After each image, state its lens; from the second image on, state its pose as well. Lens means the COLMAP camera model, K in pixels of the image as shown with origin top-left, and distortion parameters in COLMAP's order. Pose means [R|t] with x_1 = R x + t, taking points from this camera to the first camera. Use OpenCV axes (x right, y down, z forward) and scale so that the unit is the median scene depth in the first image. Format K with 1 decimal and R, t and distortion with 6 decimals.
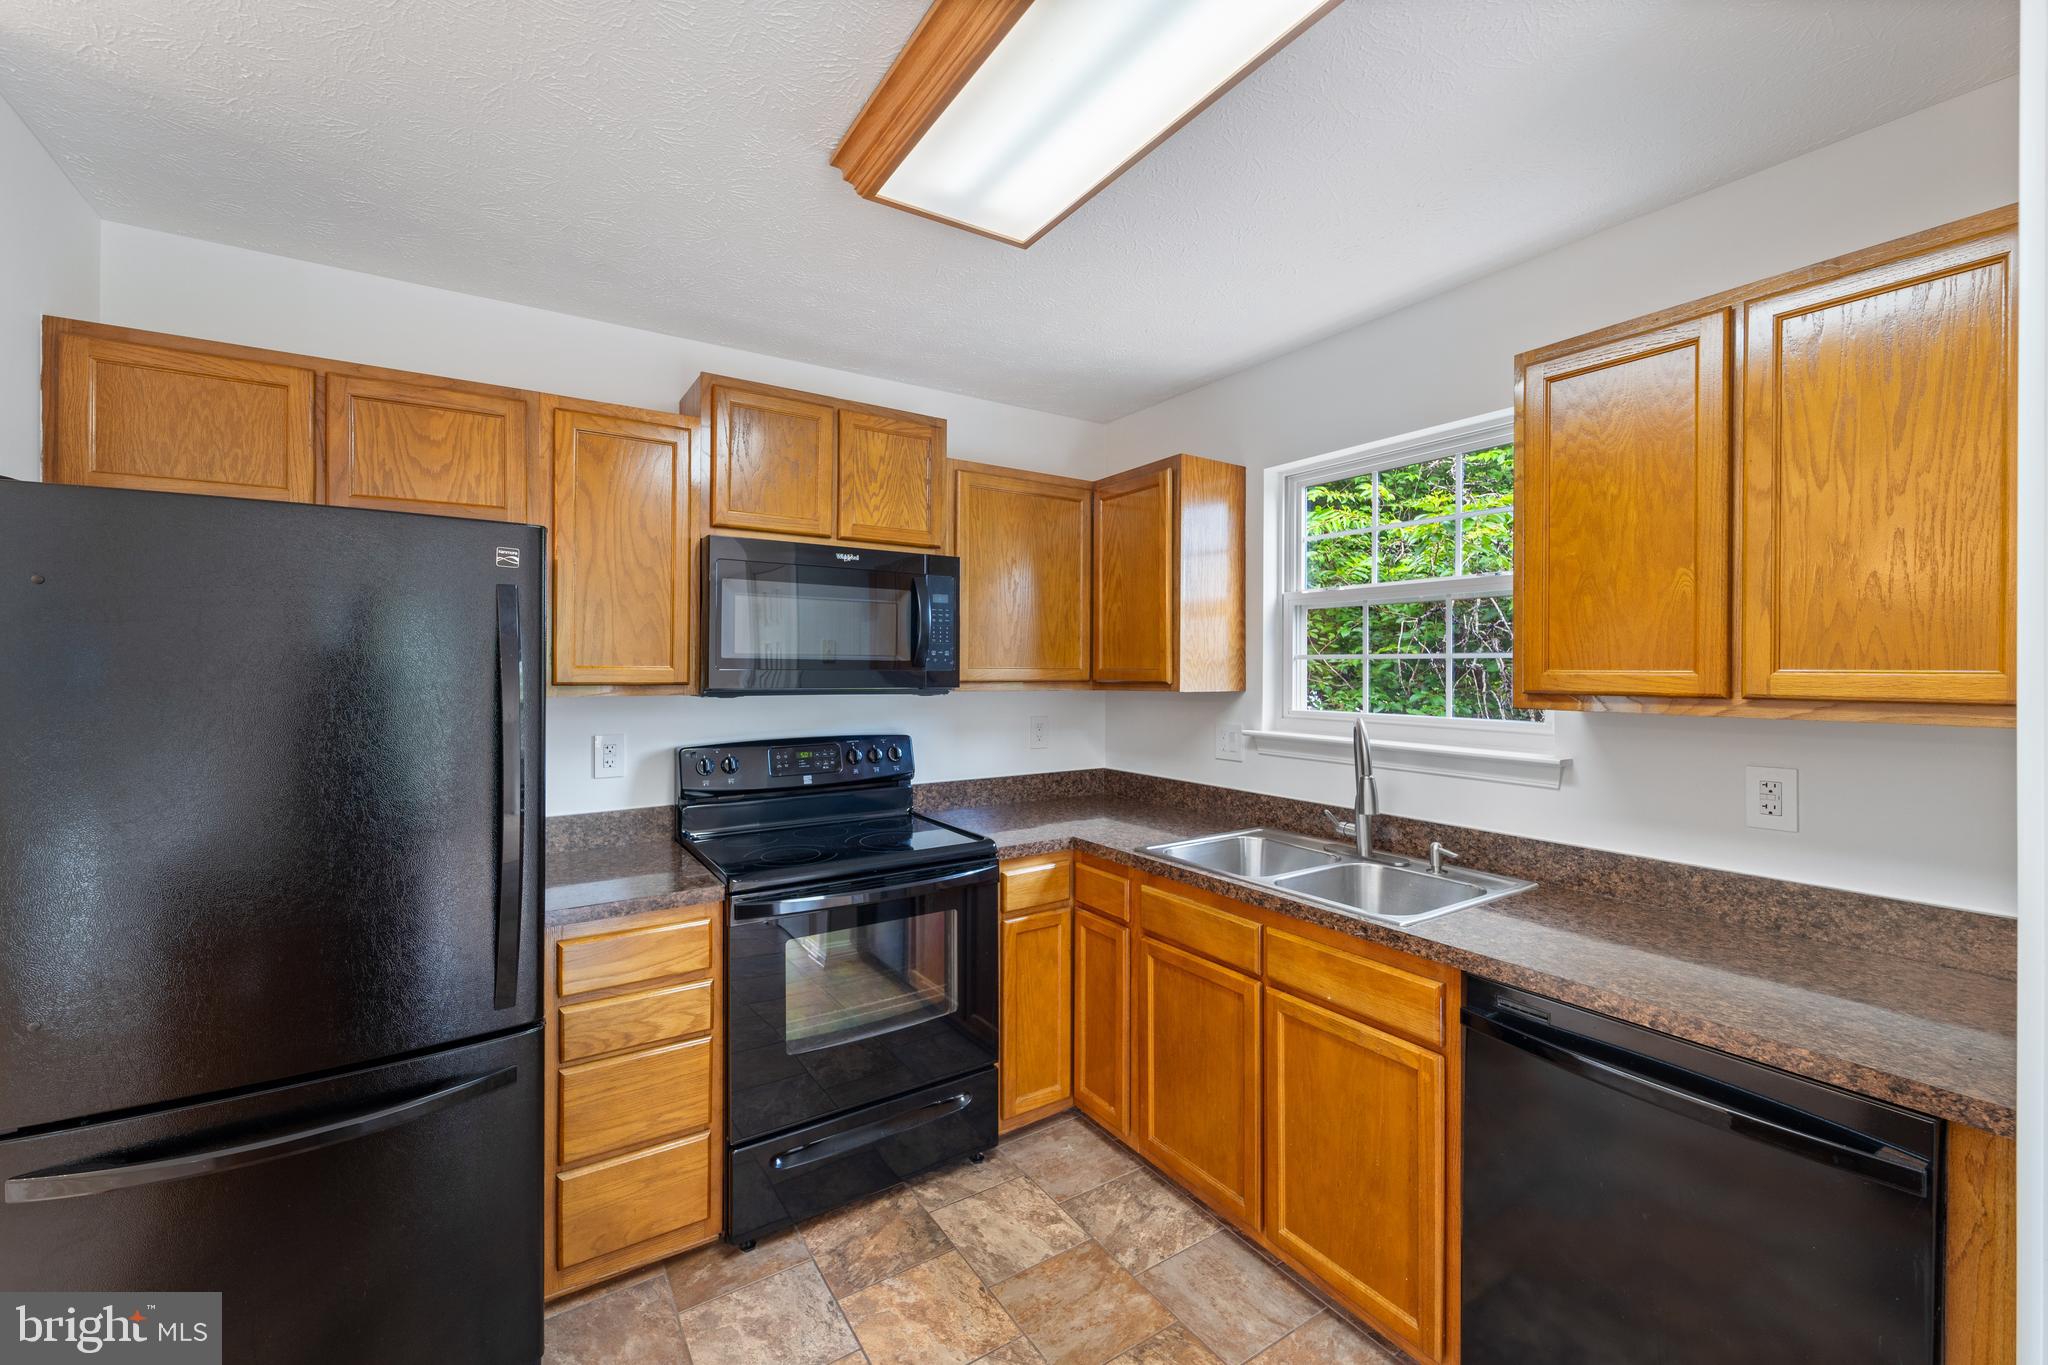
lens RADIAL K [[824.3, 0, 1027.5], [0, 824.3, 666.6], [0, 0, 1]] dist [0.000795, -0.001042]
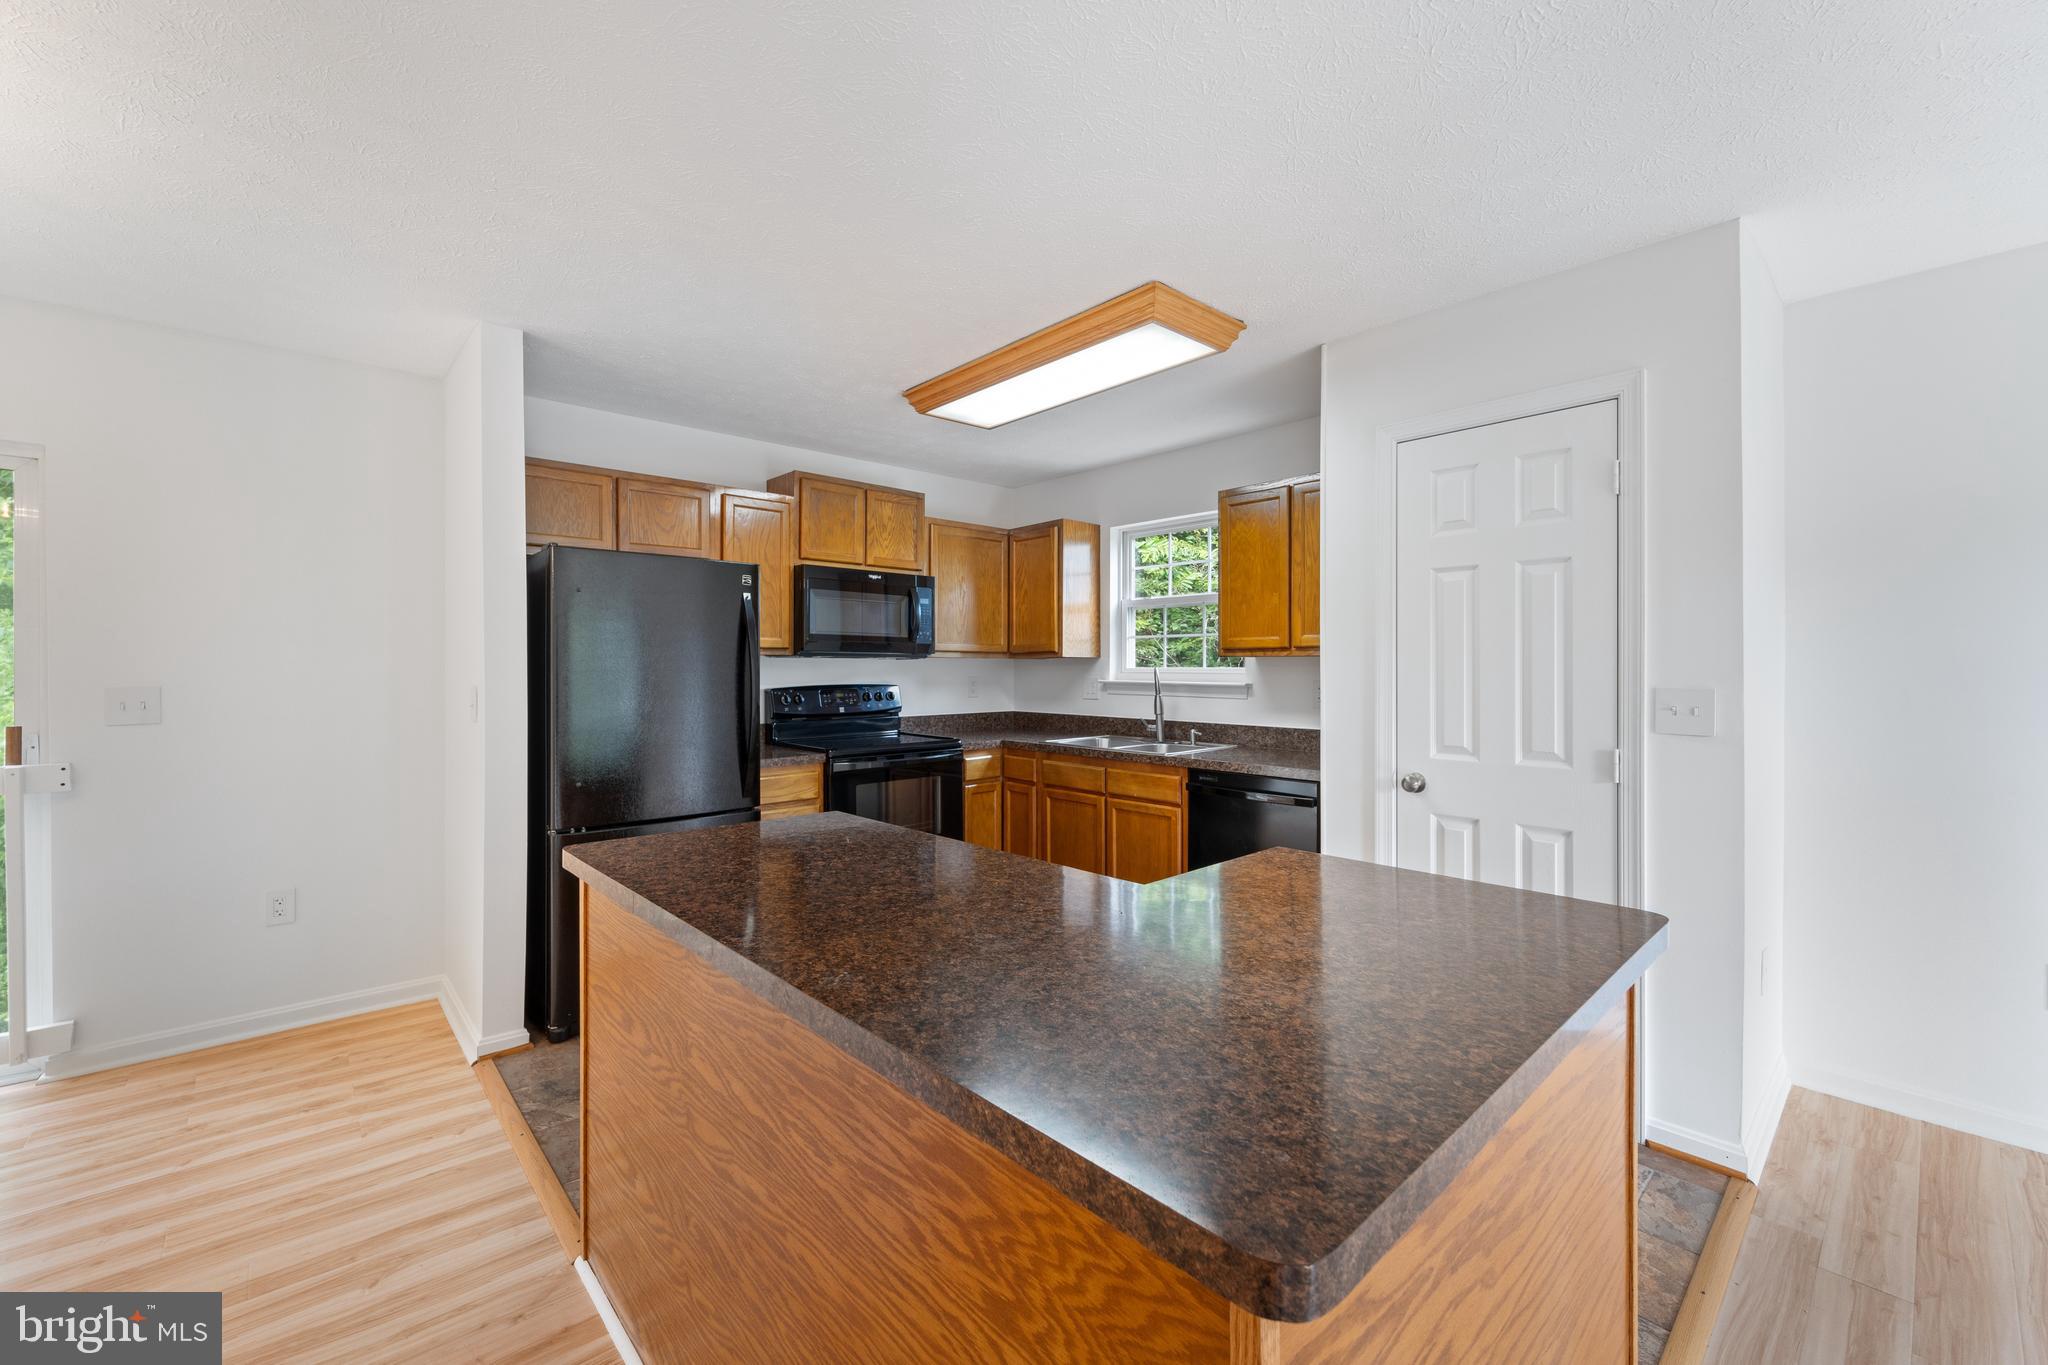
lens RADIAL K [[824.3, 0, 1032.1], [0, 824.3, 667.3], [0, 0, 1]] dist [0.000795, -0.001042]
pose [[0.987293, -0.002031, 0.158896, -0.170309], [0.001767, 0.999997, 0.001798, 0.056028], [-0.158899, -0.001494, 0.987294, -0.774687]]
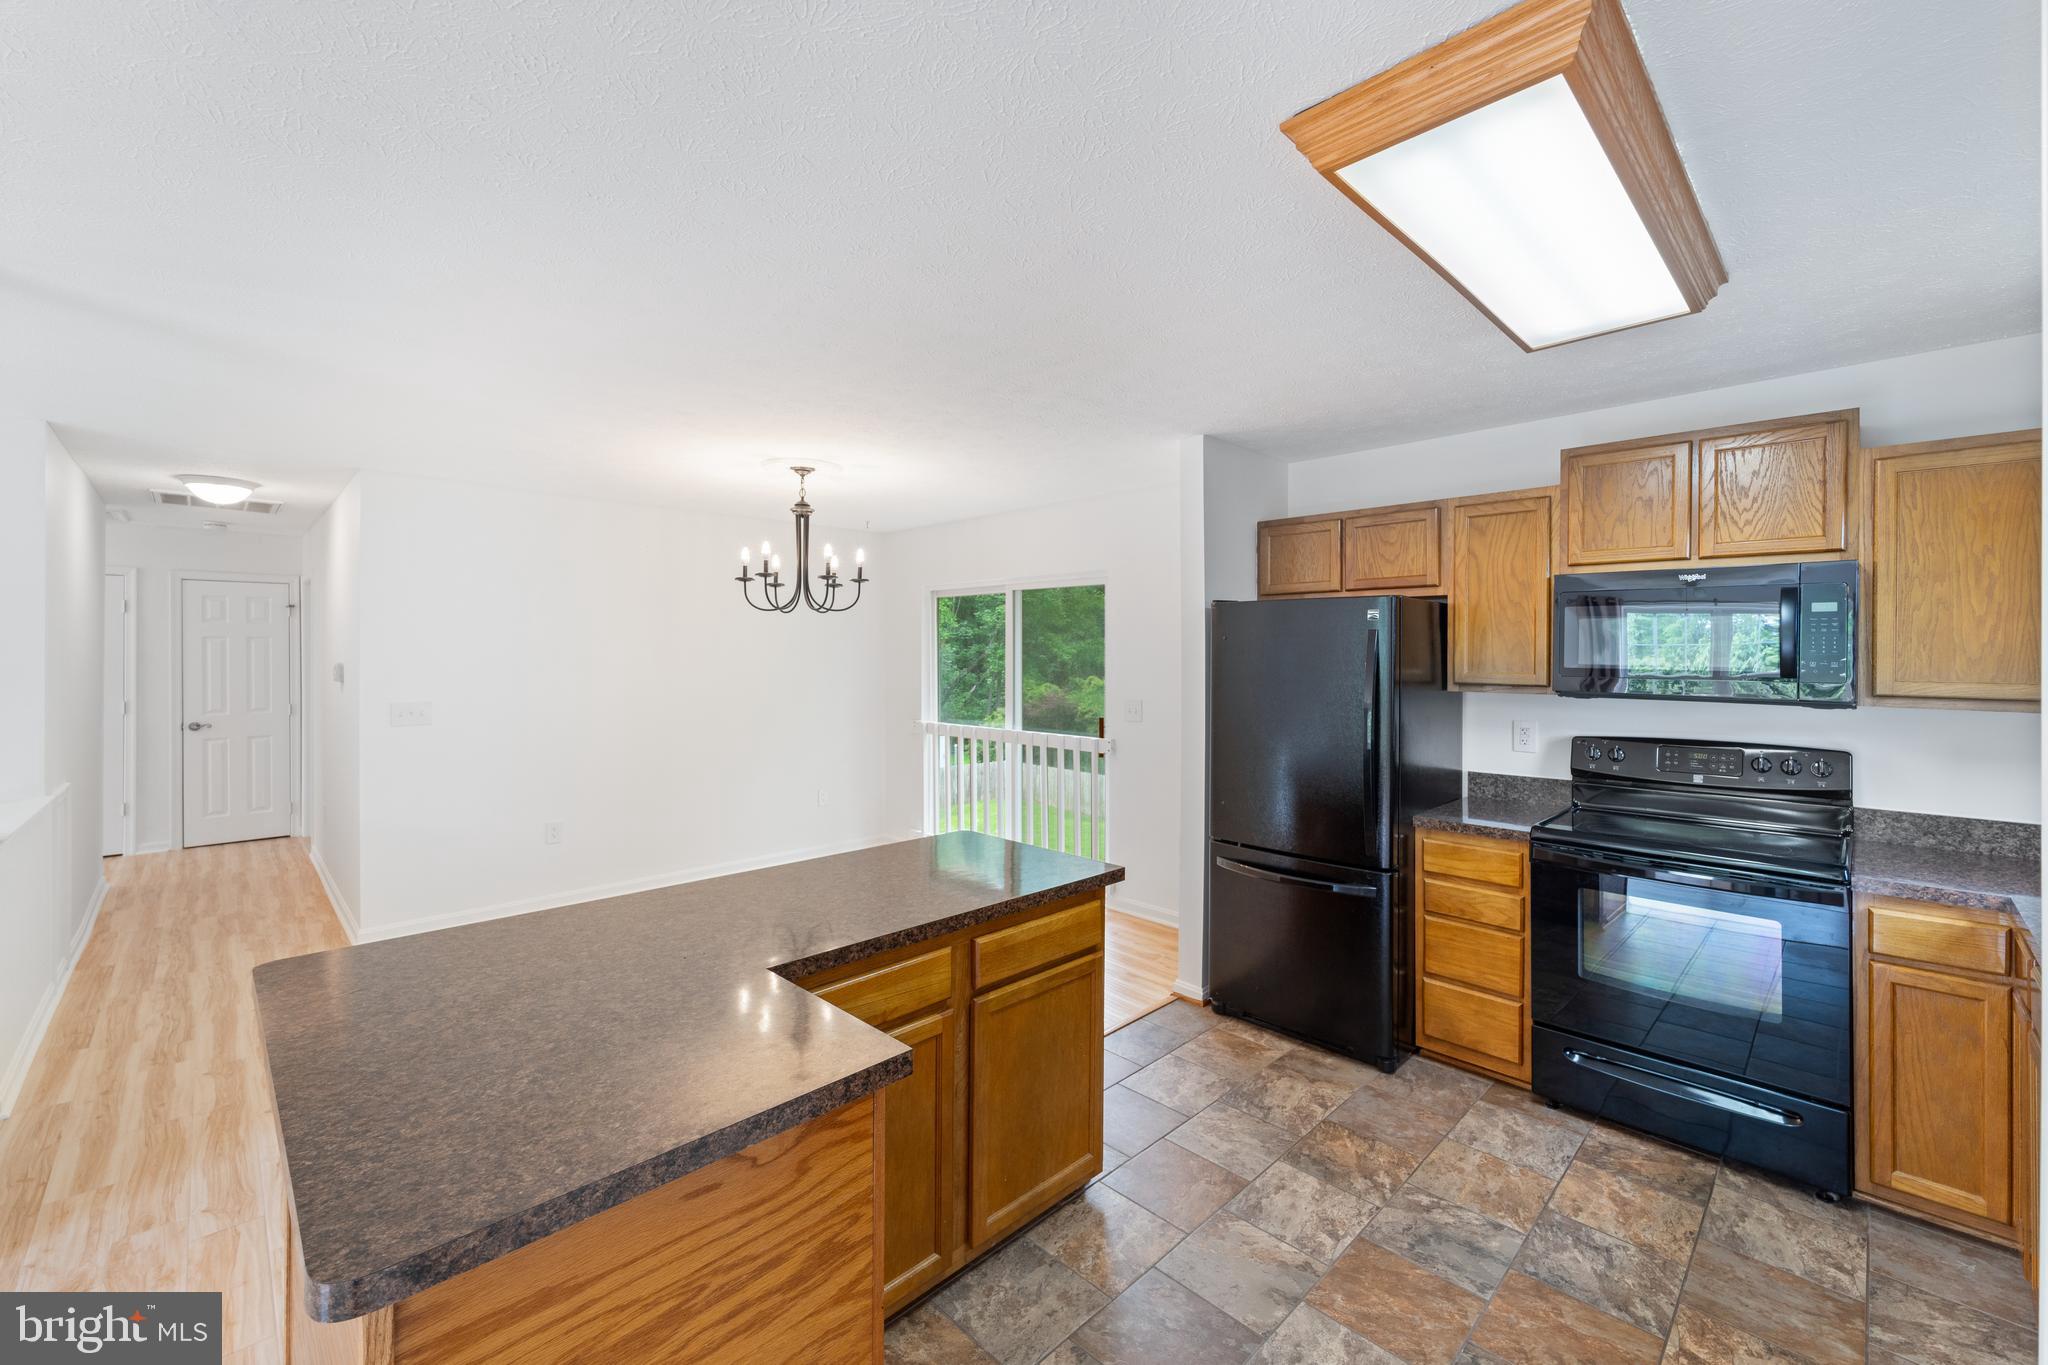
lens RADIAL K [[824.3, 0, 1022.8], [0, 824.3, 655.3], [0, 0, 1]] dist [0.000795, -0.001042]
pose [[0.195084, 0.001998, -0.980785, 0.700139], [-0.001192, 0.999998, 0.001800, -0.029237], [0.980786, 0.000818, 0.195086, -0.094817]]
